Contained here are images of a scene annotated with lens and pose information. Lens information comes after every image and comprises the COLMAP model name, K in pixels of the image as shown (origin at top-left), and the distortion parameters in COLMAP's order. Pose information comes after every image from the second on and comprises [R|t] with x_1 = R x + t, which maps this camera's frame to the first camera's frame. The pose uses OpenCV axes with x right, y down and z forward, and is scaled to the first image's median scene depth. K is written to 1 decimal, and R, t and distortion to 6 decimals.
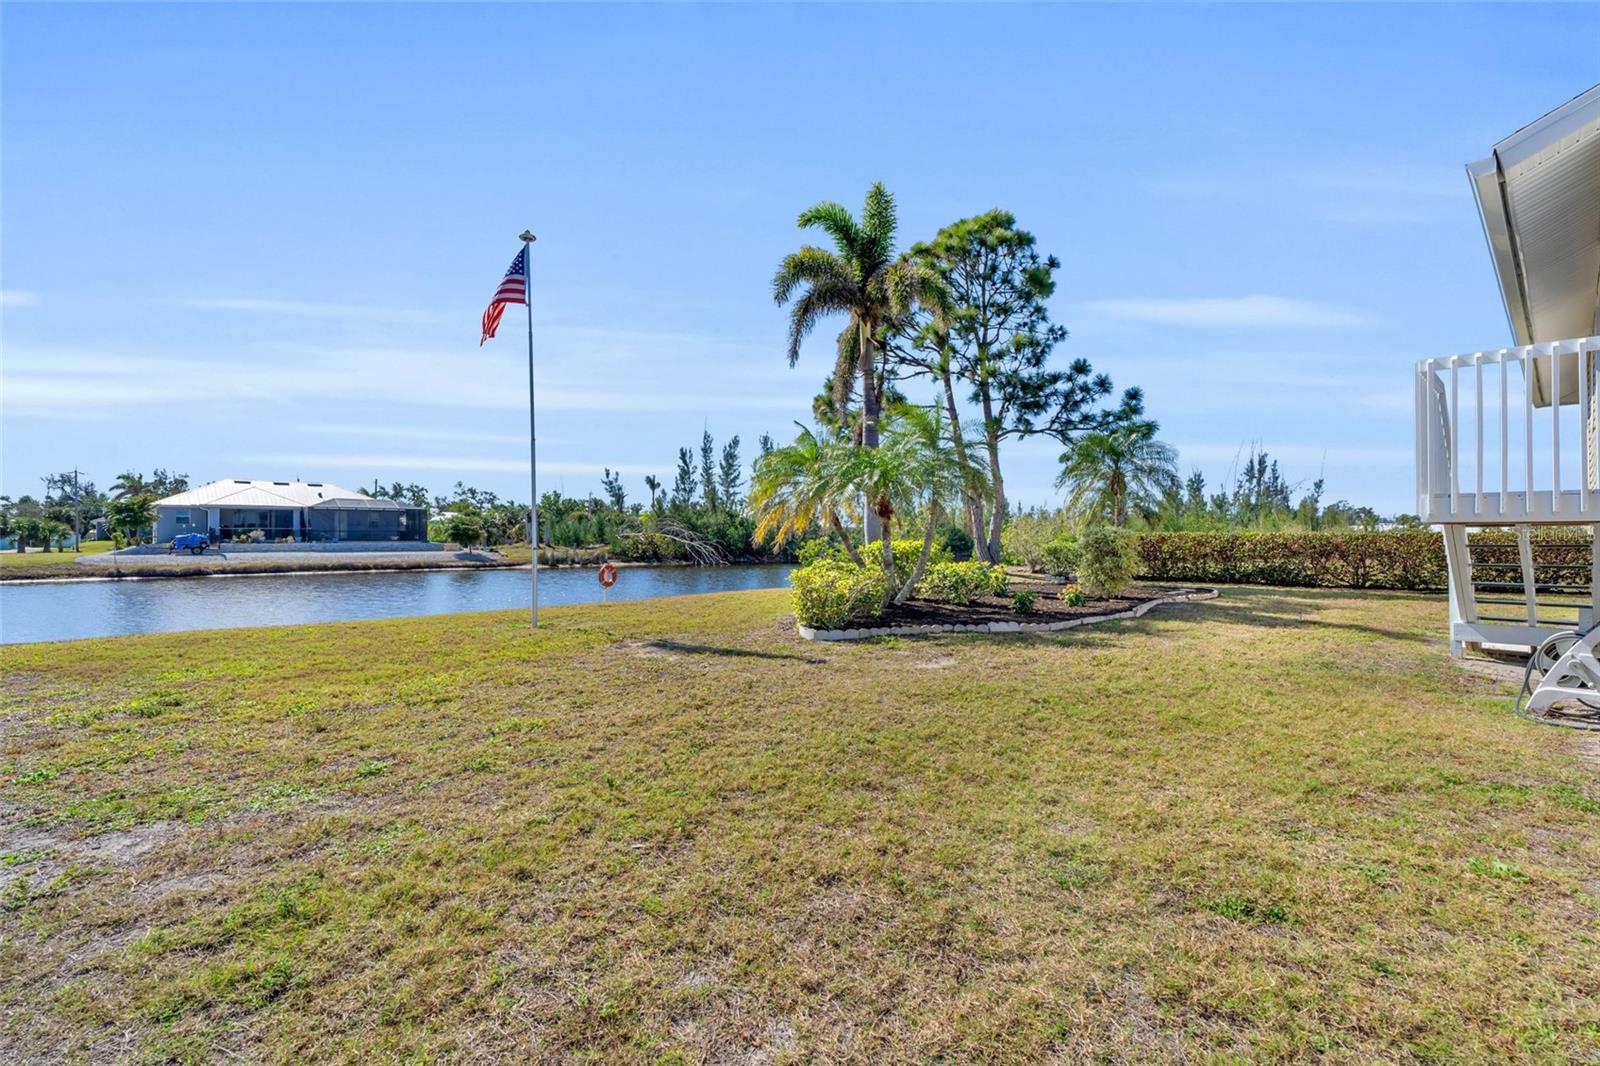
lens RADIAL K [[718.2, 0, 805.5], [0, 718.2, 531.3], [0, 0, 1]] dist [-0.003312, 0.001524]
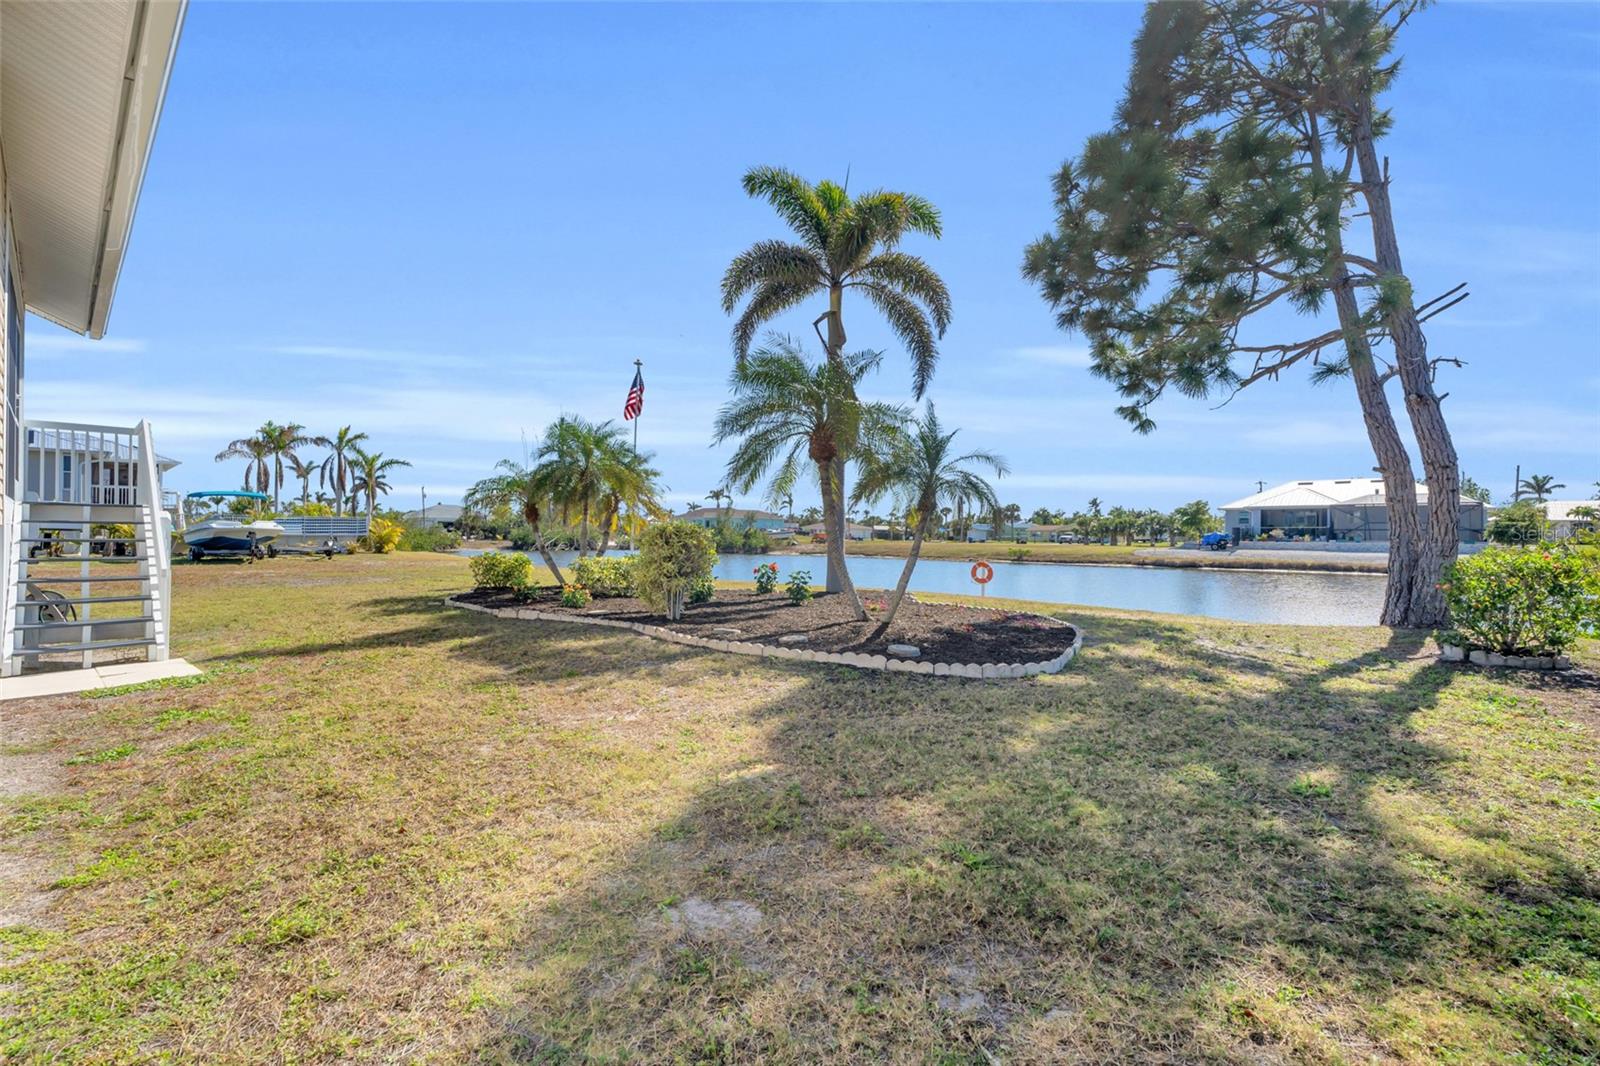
lens RADIAL K [[718.2, 0, 805.5], [0, 718.2, 531.3], [0, 0, 1]] dist [-0.003312, 0.001524]
pose [[0.058657, -0.002692, -0.998275, 0.248152], [0.003031, 0.999992, -0.002519, 0.002374], [0.998274, -0.002878, 0.058664, 0.241690]]
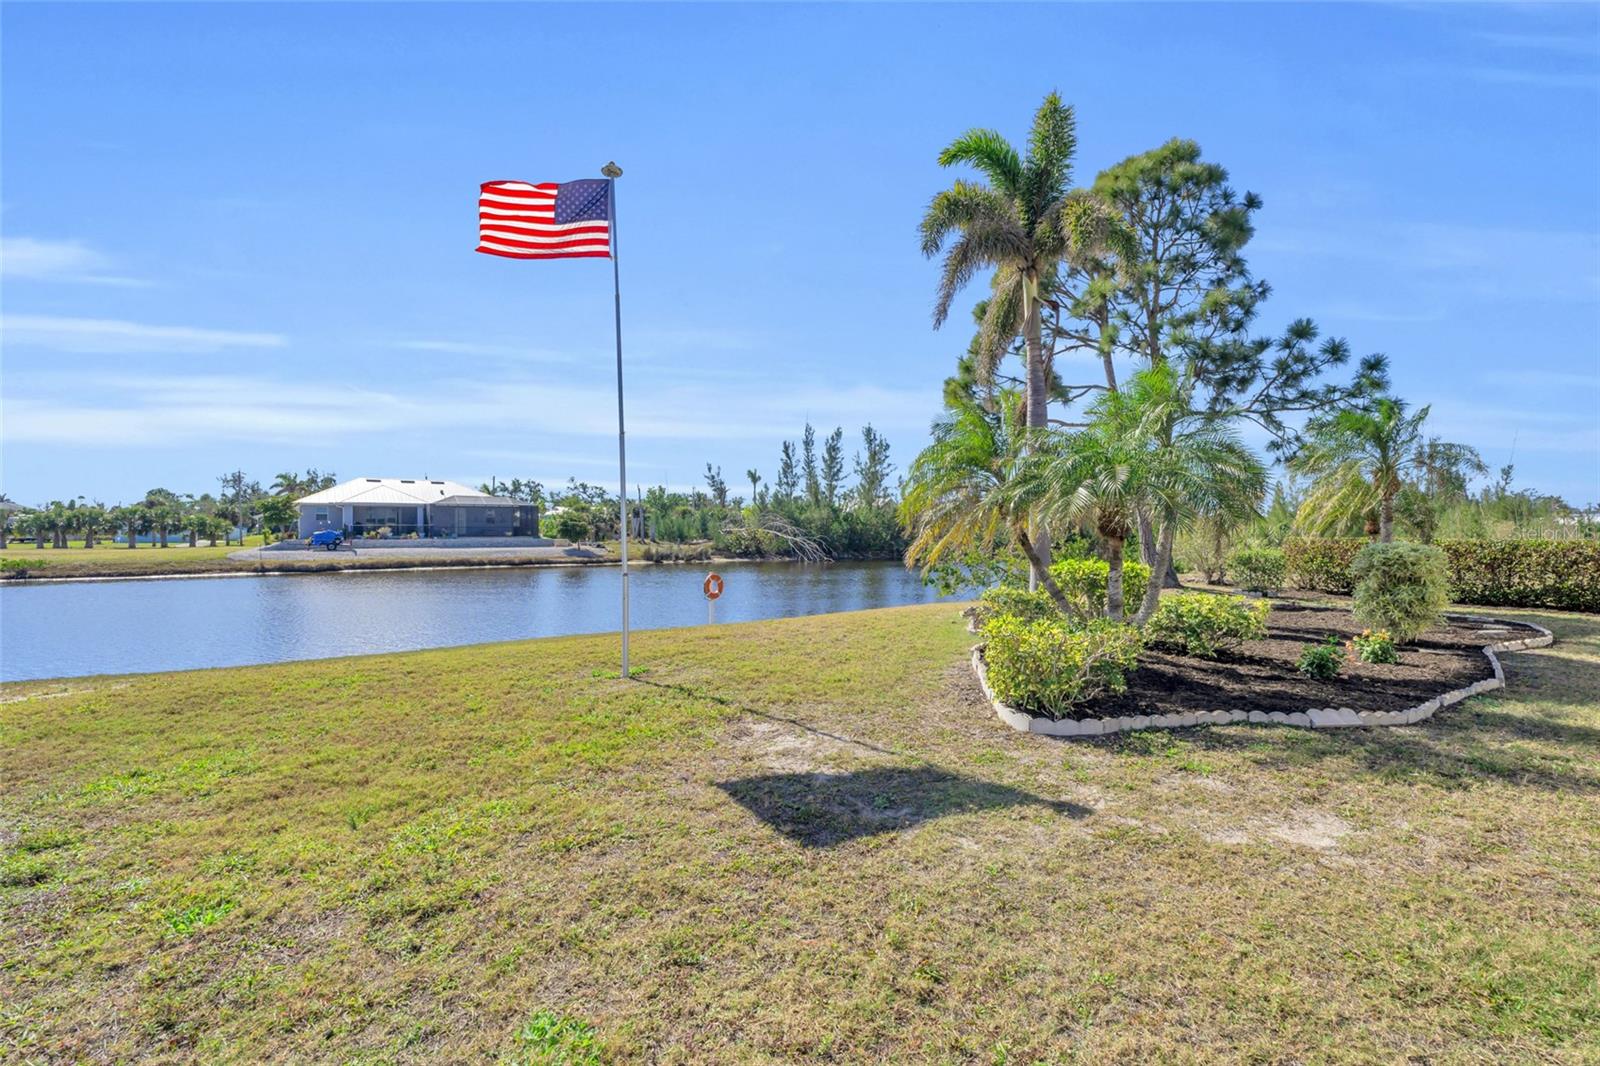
lens RADIAL K [[718.2, 0, 805.5], [0, 718.2, 531.3], [0, 0, 1]] dist [-0.003312, 0.001524]
pose [[0.990667, 0.000212, -0.136306, -0.014331], [0.001287, 0.999940, 0.010909, -0.005530], [0.136300, -0.010983, 0.990607, 0.047223]]
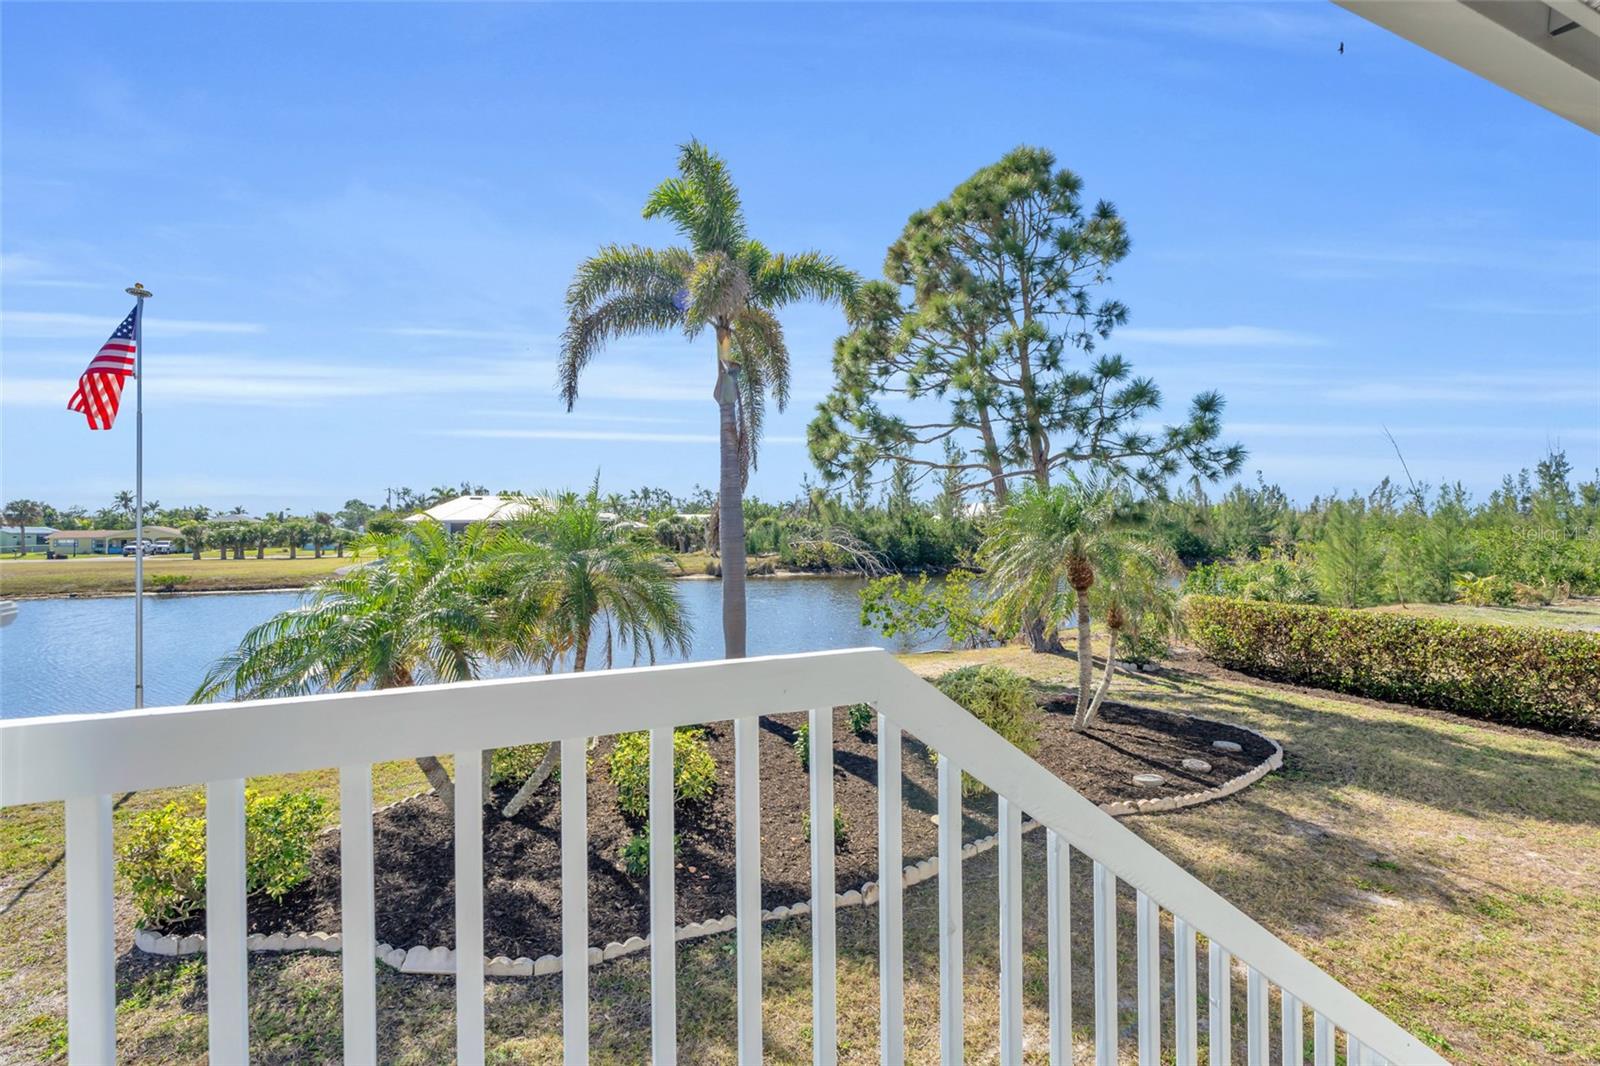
lens RADIAL K [[718.2, 0, 805.5], [0, 718.2, 531.3], [0, 0, 1]] dist [-0.003312, 0.001524]
pose [[0.946342, -0.002722, -0.323155, 0.104099], [0.006077, 0.999938, 0.009375, -0.027030], [0.323110, -0.010835, 0.946300, 0.089514]]
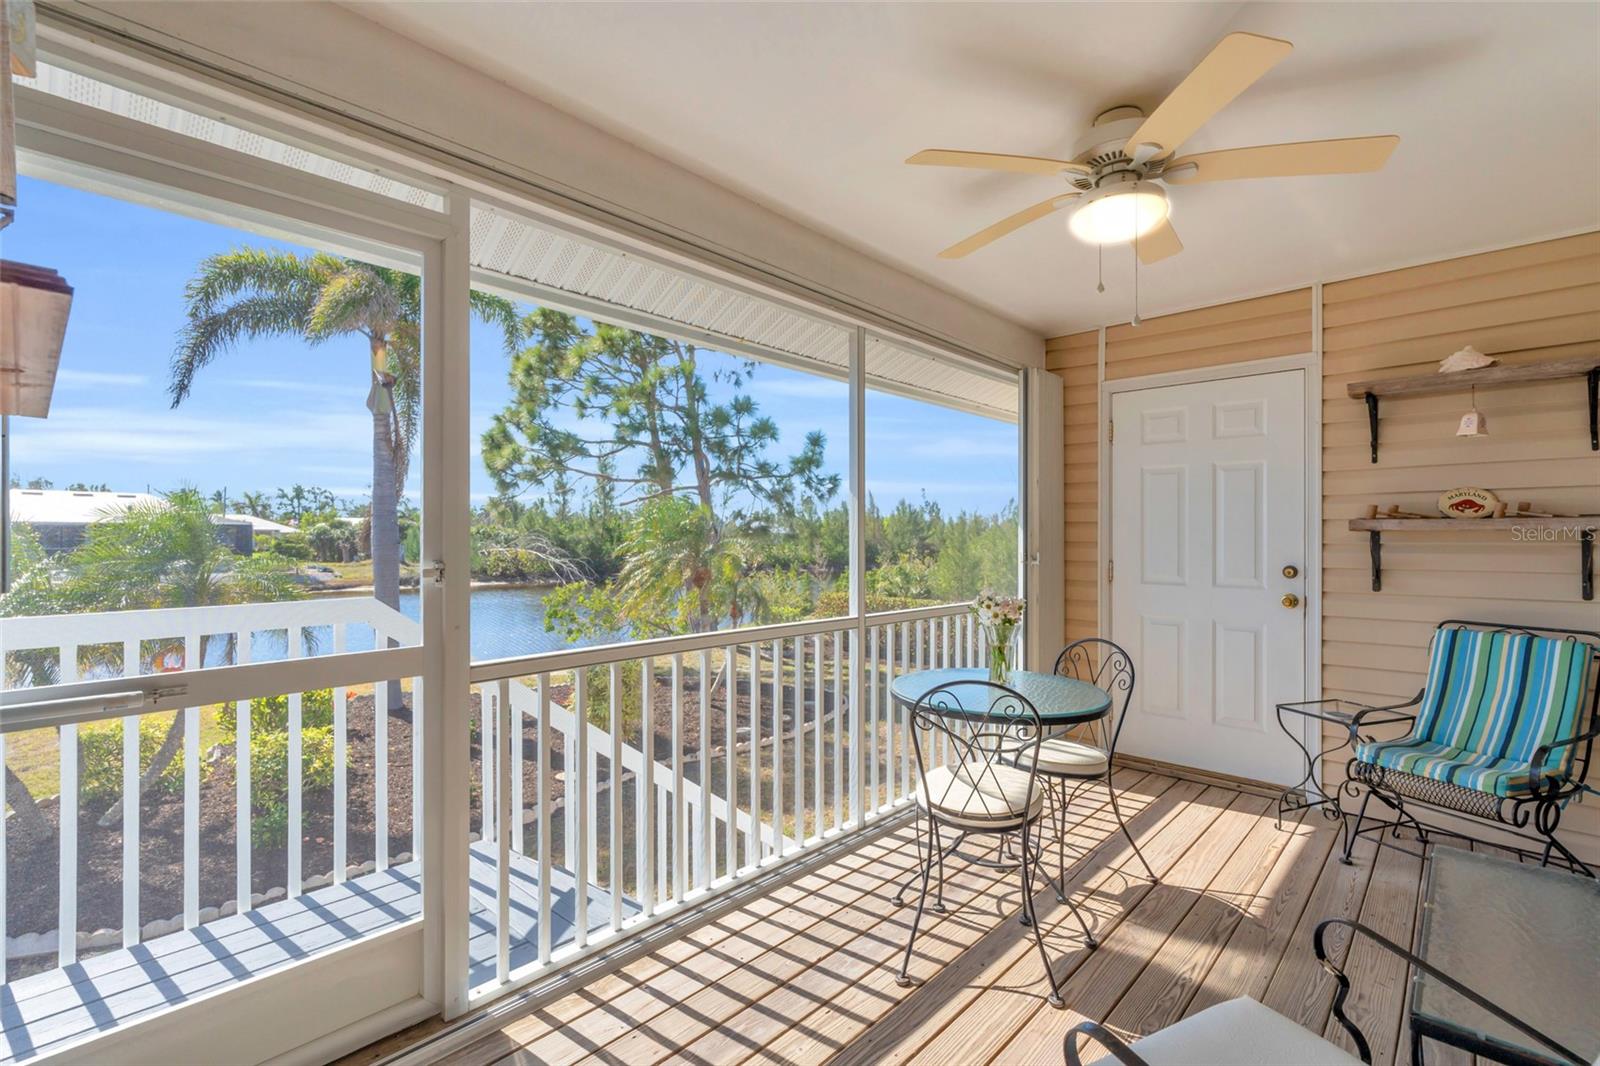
lens RADIAL K [[718.2, 0, 805.5], [0, 718.2, 531.3], [0, 0, 1]] dist [-0.003312, 0.001524]
pose [[0.997732, 0.002259, 0.067269, 0.124712], [-0.002252, 0.999997, -0.000181, -0.027599], [-0.067269, 0.000029, 0.997735, 0.061660]]
